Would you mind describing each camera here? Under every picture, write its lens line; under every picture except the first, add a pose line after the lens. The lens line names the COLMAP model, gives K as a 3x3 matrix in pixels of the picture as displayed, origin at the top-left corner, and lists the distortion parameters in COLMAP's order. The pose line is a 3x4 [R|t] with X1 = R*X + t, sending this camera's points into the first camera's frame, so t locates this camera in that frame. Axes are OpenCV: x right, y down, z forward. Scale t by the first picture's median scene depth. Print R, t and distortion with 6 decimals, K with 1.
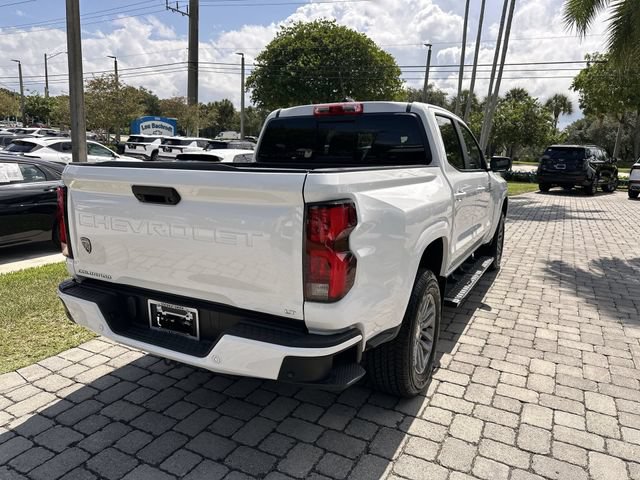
lens RADIAL K [[455.2, 0, 319.5], [0, 455.2, 241.7], [0, 0, 1]] dist [0.004240, -0.011385]
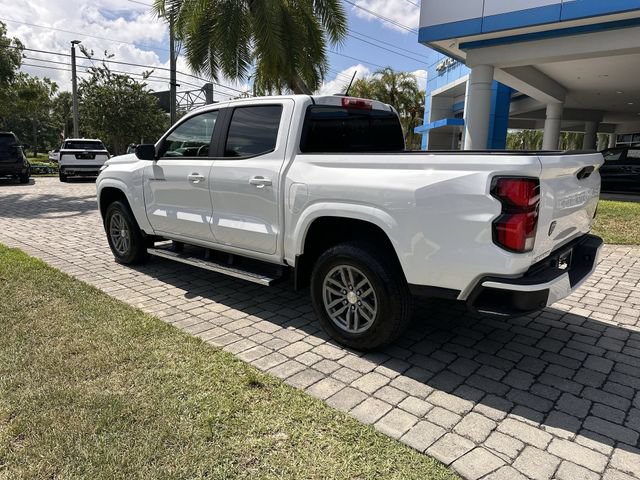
lens RADIAL K [[448.6, 0, 324.7], [0, 448.6, 240.8], [0, 0, 1]] dist [0.068341, -0.097343]
pose [[0.225478, -0.210228, 0.951296, -1.072339], [0.182809, 0.968227, 0.170640, -0.158954], [-0.956943, 0.135430, 0.256746, 0.799347]]
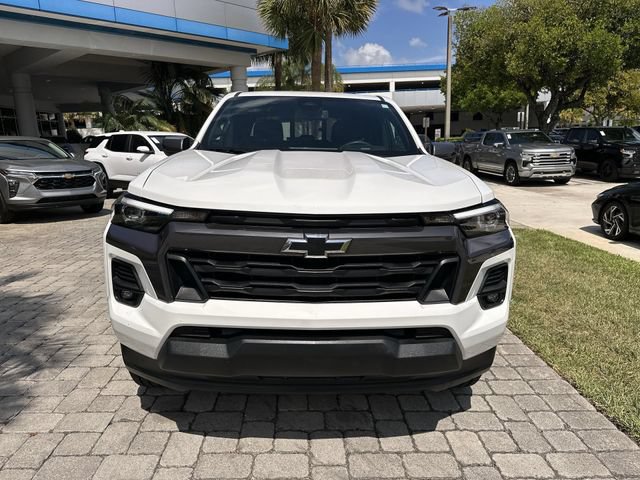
lens RADIAL K [[455.2, 0, 319.5], [0, 455.2, 241.7], [0, 0, 1]] dist [0.004240, -0.011385]
pose [[-0.862114, 0.081712, -0.500083, 0.732531], [-0.123177, 0.923513, 0.363251, -0.408559], [0.491515, 0.374762, -0.786108, 2.219311]]
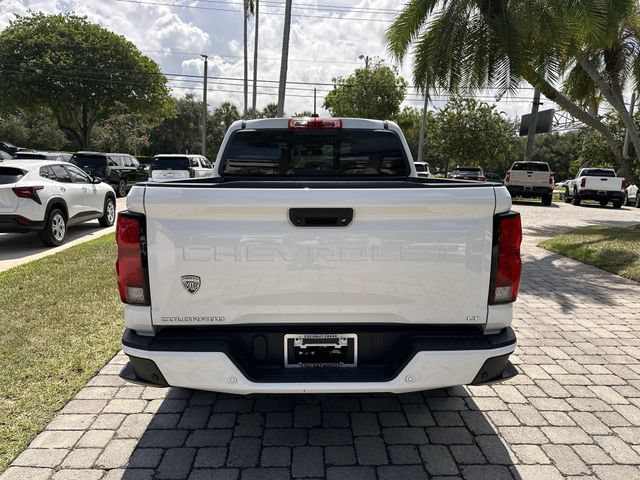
lens RADIAL K [[456.7, 0, 318.4], [0, 456.7, 236.9], [0, 0, 1]] dist [0.003719, -0.005677]
pose [[0.870674, -0.083659, 0.484693, -0.449198], [0.098391, 0.995135, -0.004981, -0.032314], [-0.481919, 0.052026, 0.874670, 0.110897]]
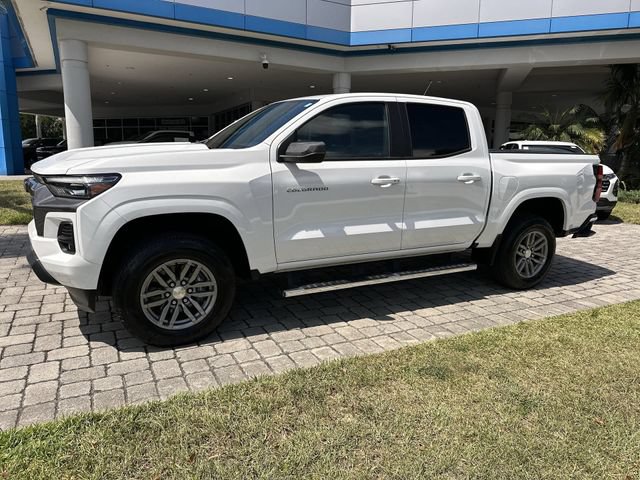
lens RADIAL K [[447.7, 0, 315.9], [0, 447.7, 239.1], [0, 0, 1]] dist [0.070461, -0.102206]
pose [[-0.820224, -0.161621, 0.548736, -0.462658], [0.063555, 0.927572, 0.368200, -0.428637], [-0.568501, 0.336881, -0.750545, 2.235977]]
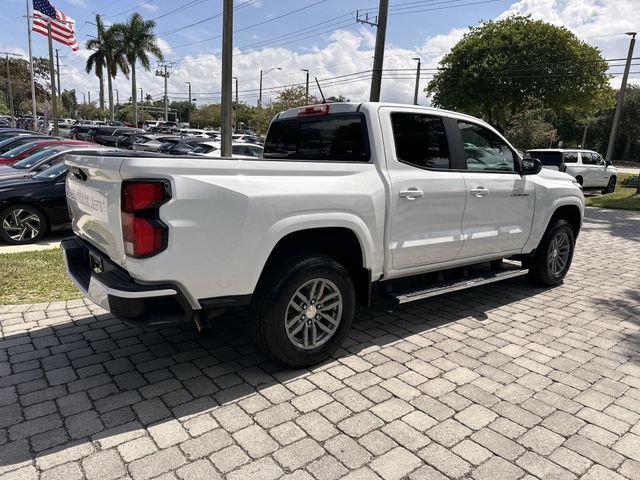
lens RADIAL K [[451.4, 0, 316.6], [0, 451.4, 240.4], [0, 0, 1]] dist [0.051874, -0.078205]
pose [[0.913662, 0.086530, -0.397158, 0.490217], [-0.091676, 0.995771, 0.006053, 0.014602], [0.396002, 0.030880, 0.917730, 0.002213]]
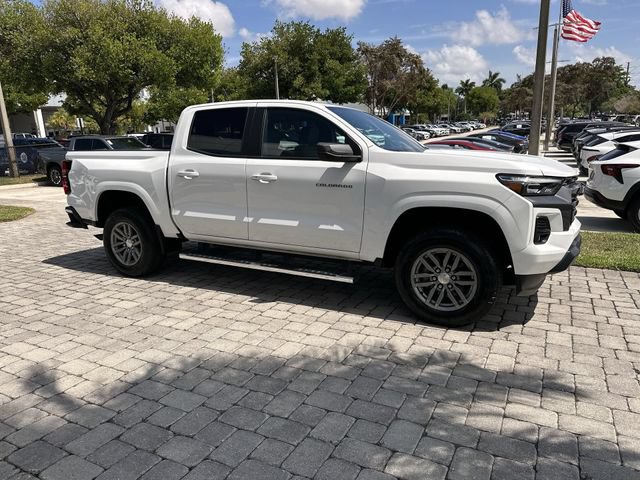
lens RADIAL K [[448.6, 0, 324.7], [0, 448.6, 240.8], [0, 0, 1]] dist [0.068341, -0.097343]
pose [[0.017808, 0.184654, -0.982642, 1.504894], [-0.179099, 0.967491, 0.178561, -0.202312], [0.983670, 0.172810, 0.050300, 1.263813]]
